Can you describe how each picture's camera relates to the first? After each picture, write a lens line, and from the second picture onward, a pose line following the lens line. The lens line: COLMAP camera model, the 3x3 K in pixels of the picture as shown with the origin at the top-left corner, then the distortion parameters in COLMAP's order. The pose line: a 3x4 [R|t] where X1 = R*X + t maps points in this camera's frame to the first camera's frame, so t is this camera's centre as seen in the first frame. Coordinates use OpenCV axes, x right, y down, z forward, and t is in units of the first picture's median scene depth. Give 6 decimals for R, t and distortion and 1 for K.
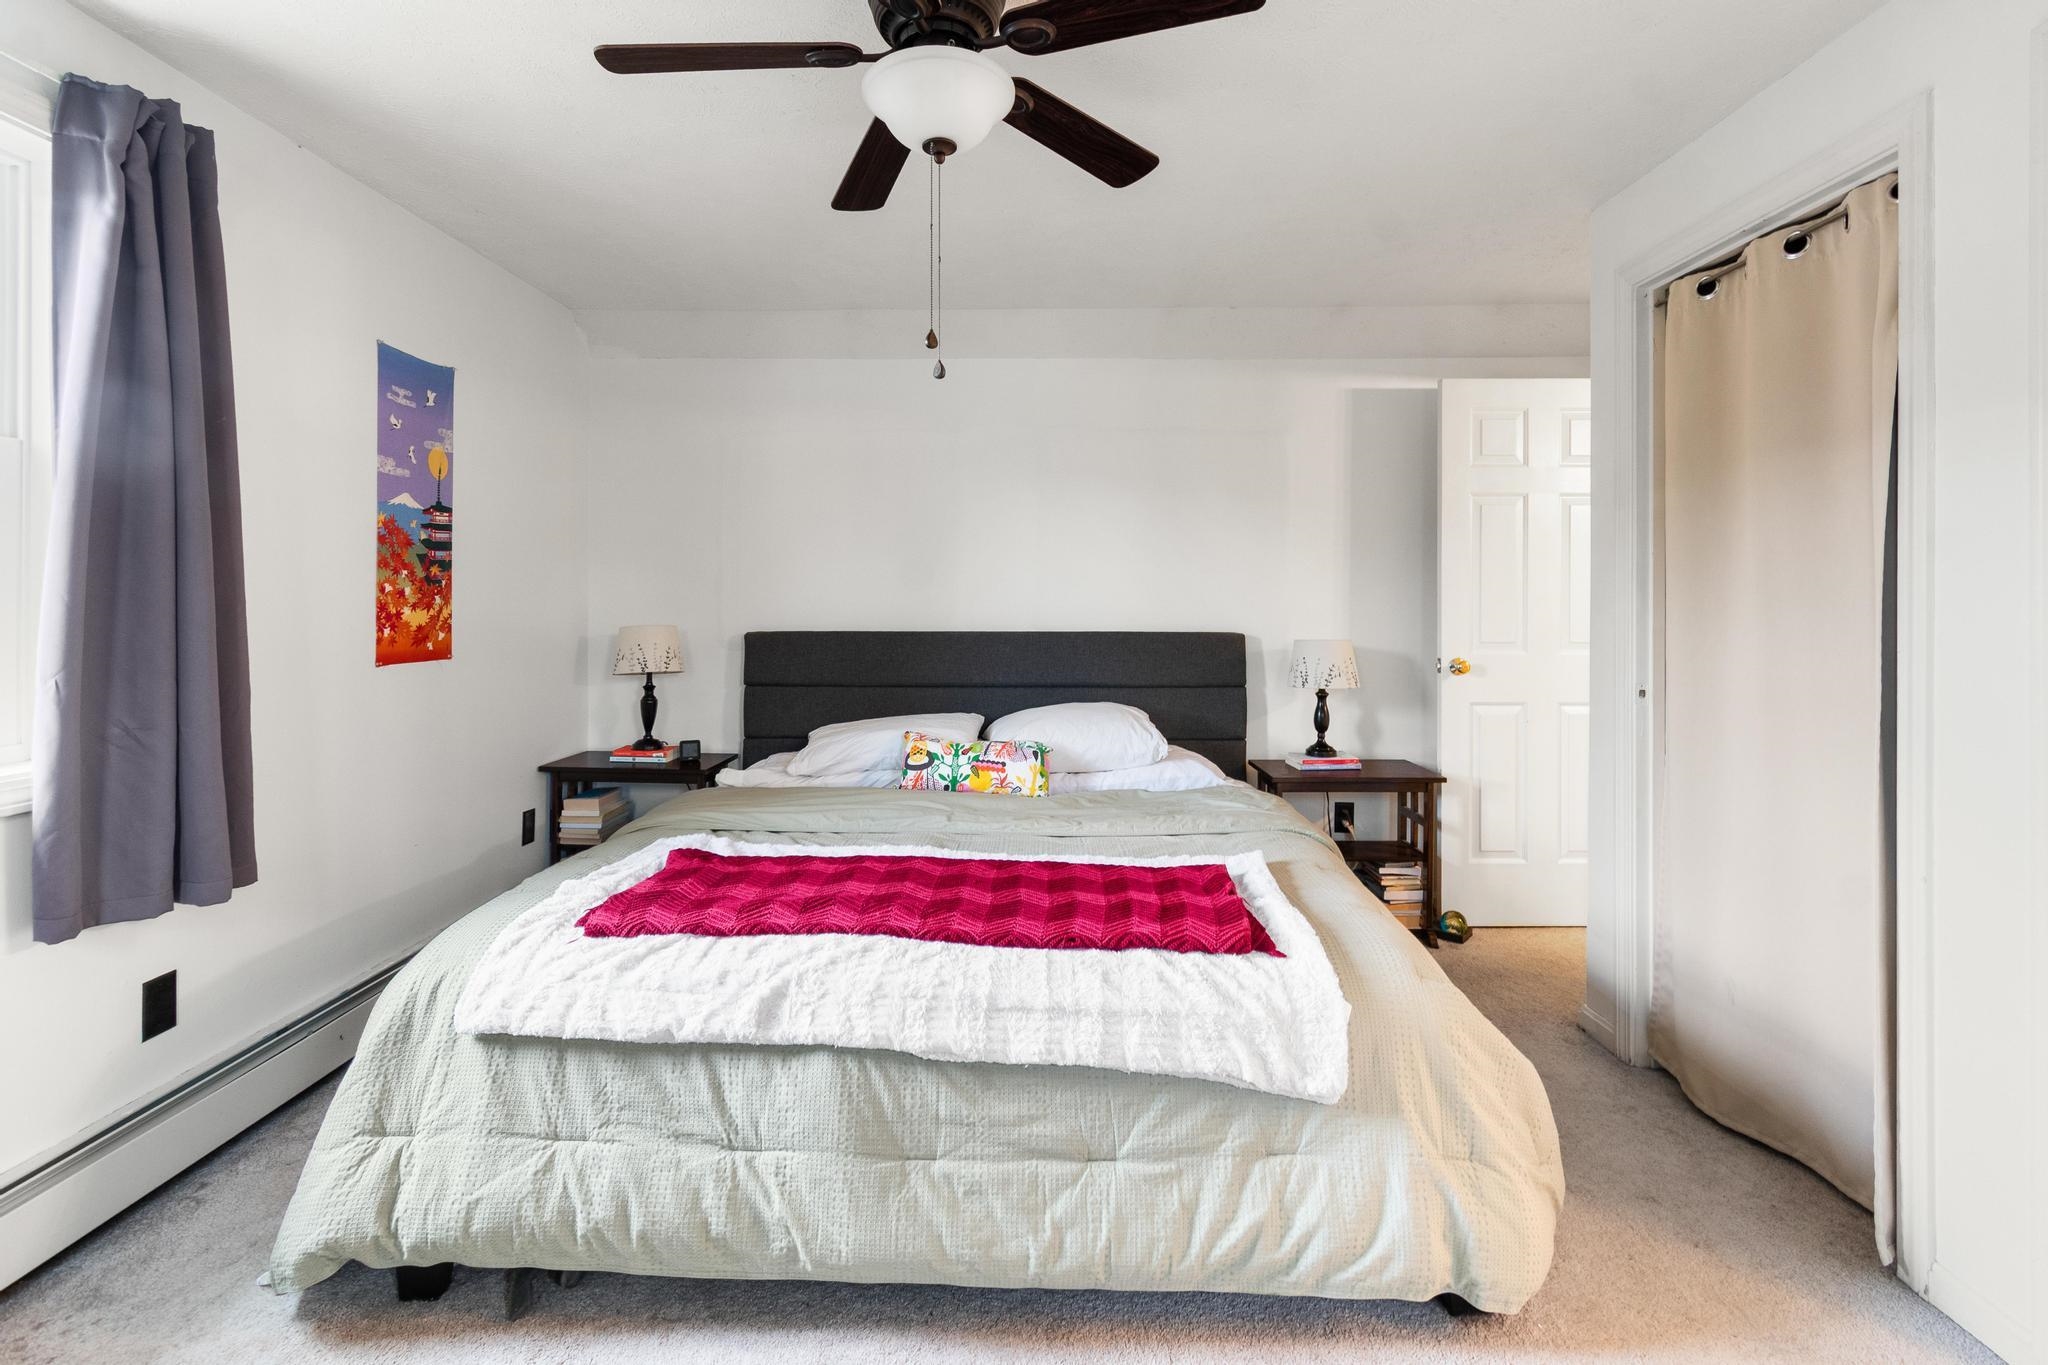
lens RADIAL K [[931.0, 0, 1042.1], [0, 931.0, 614.1], [0, 0, 1]] dist [0.004104, -0.000213]
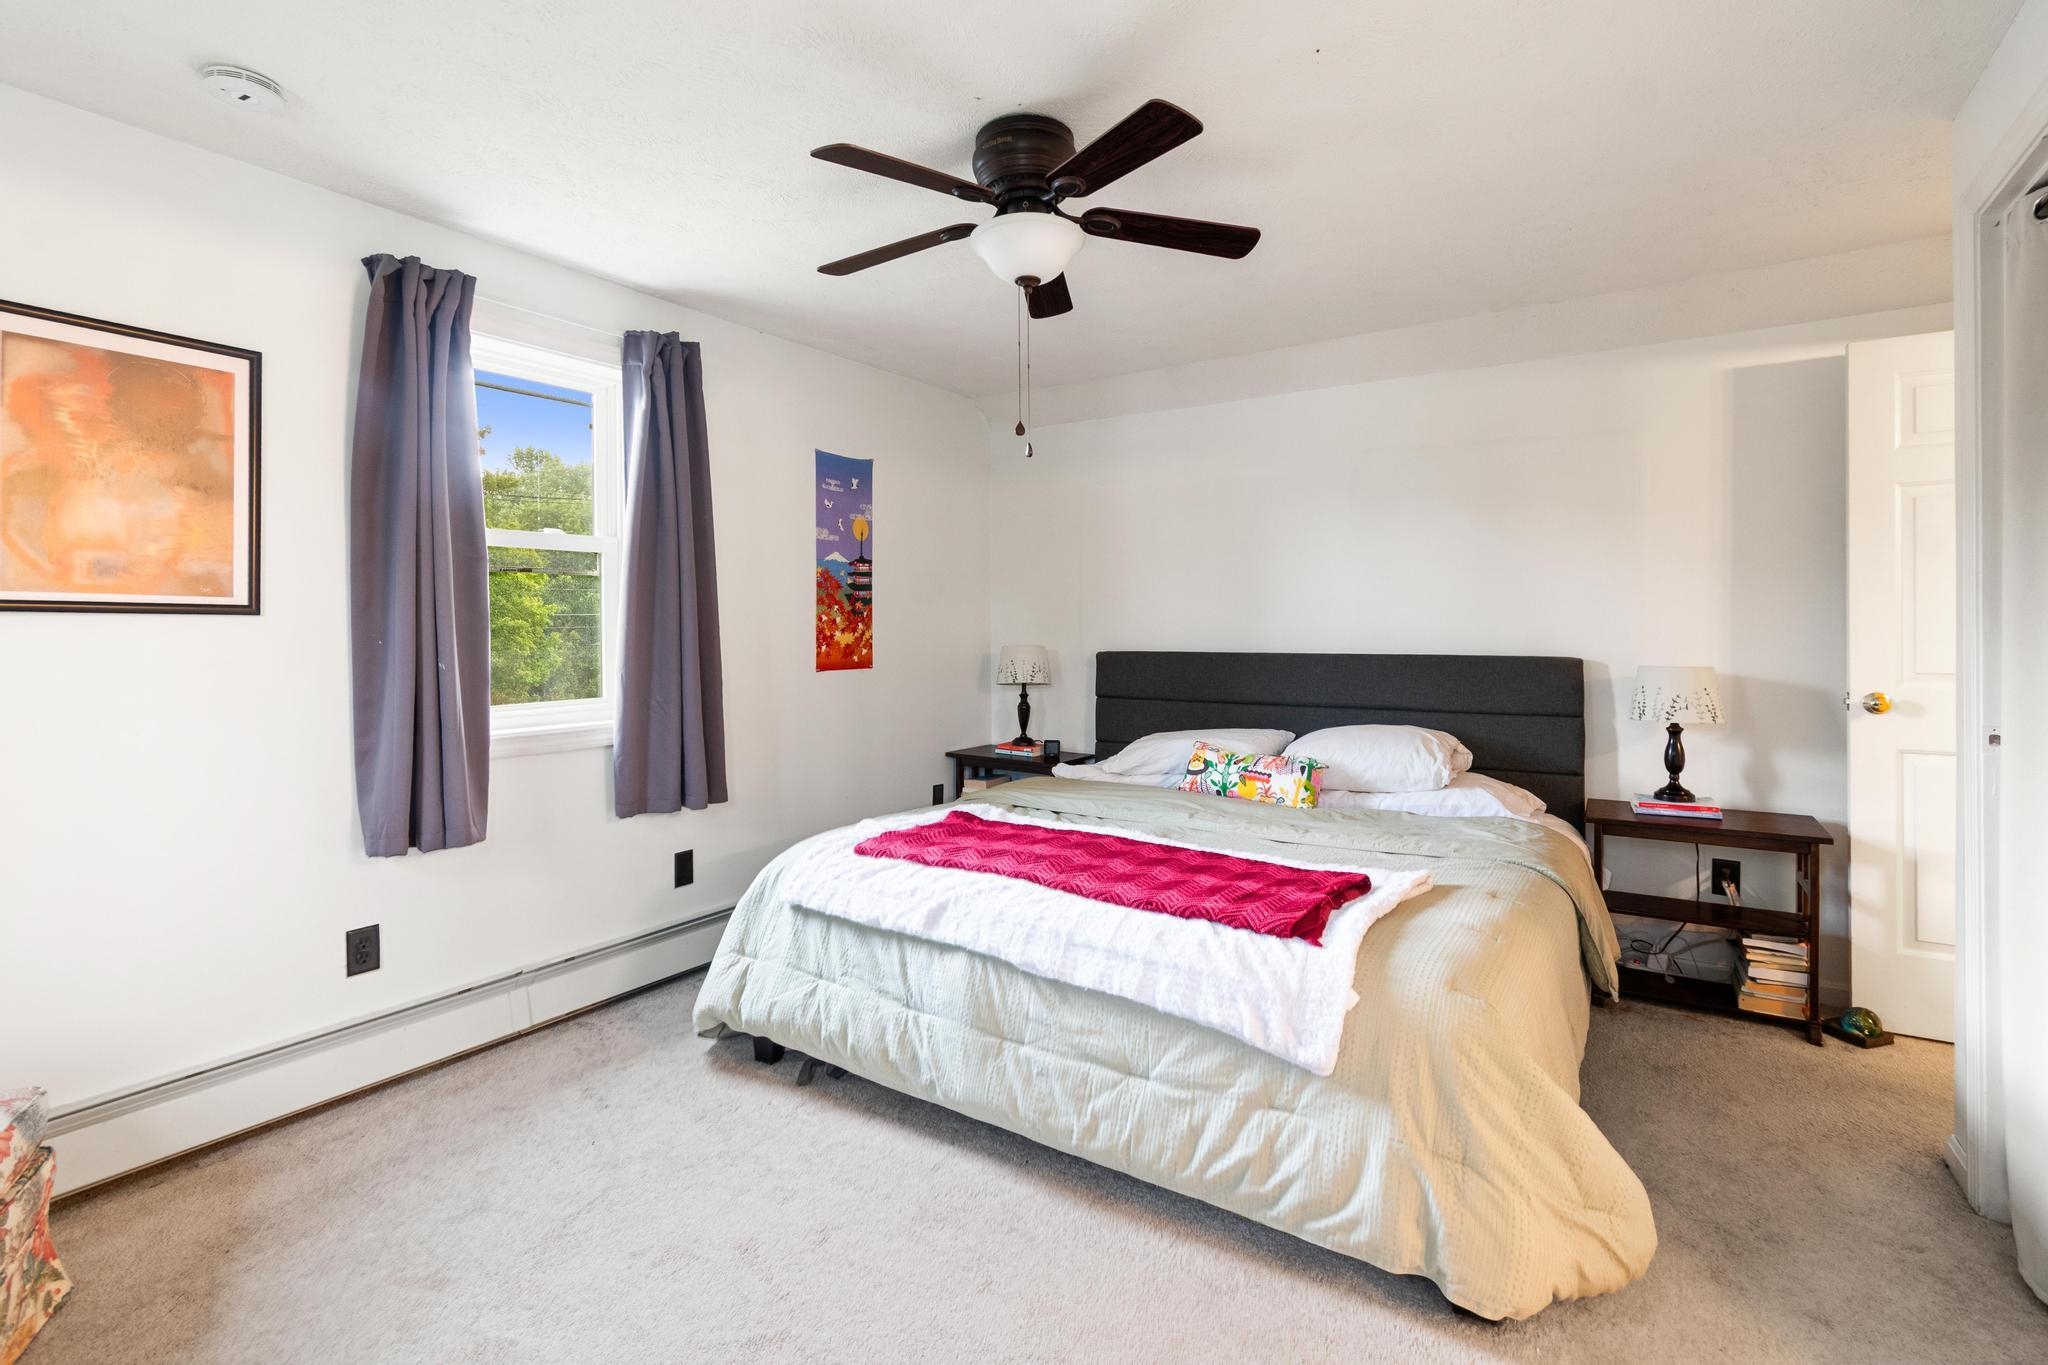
lens RADIAL K [[927.3, 0, 1033.7], [0, 927.3, 650.4], [0, 0, 1]] dist [0.004036, 0.000471]
pose [[0.854807, 0.008938, -0.518869, 0.361546], [-0.001327, 0.999886, 0.015037, 0.000197], [0.518945, -0.012165, 0.854721, -0.074899]]
